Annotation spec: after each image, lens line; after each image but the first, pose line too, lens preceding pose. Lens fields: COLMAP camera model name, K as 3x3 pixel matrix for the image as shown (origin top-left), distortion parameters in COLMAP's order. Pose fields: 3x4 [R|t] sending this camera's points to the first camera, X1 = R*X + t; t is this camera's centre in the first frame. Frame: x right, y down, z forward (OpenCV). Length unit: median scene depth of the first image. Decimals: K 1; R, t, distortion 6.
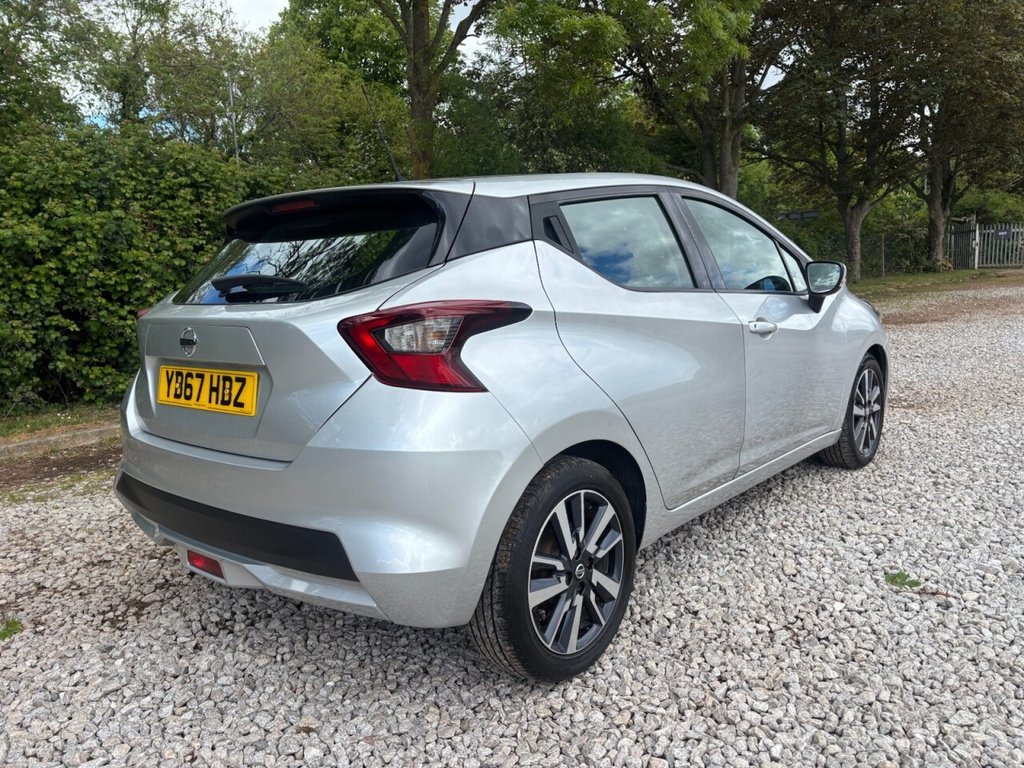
lens RADIAL K [[764.6, 0, 521.9], [0, 764.6, 385.4], [0, 0, 1]] dist [0.080498, -0.089749]
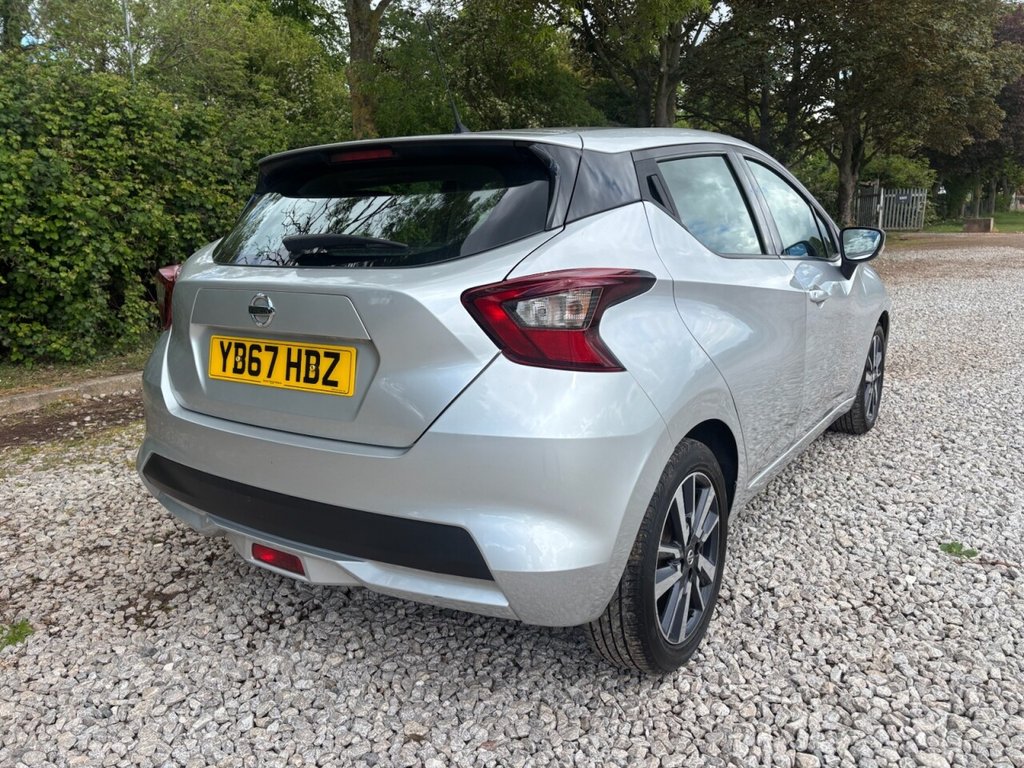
lens RADIAL K [[764.6, 0, 521.9], [0, 764.6, 385.4], [0, 0, 1]] dist [0.080498, -0.089749]
pose [[0.993377, -0.001842, 0.114886, -0.218037], [-0.004872, 0.998297, 0.058135, -0.021664], [-0.114797, -0.058310, 0.991676, 0.087229]]
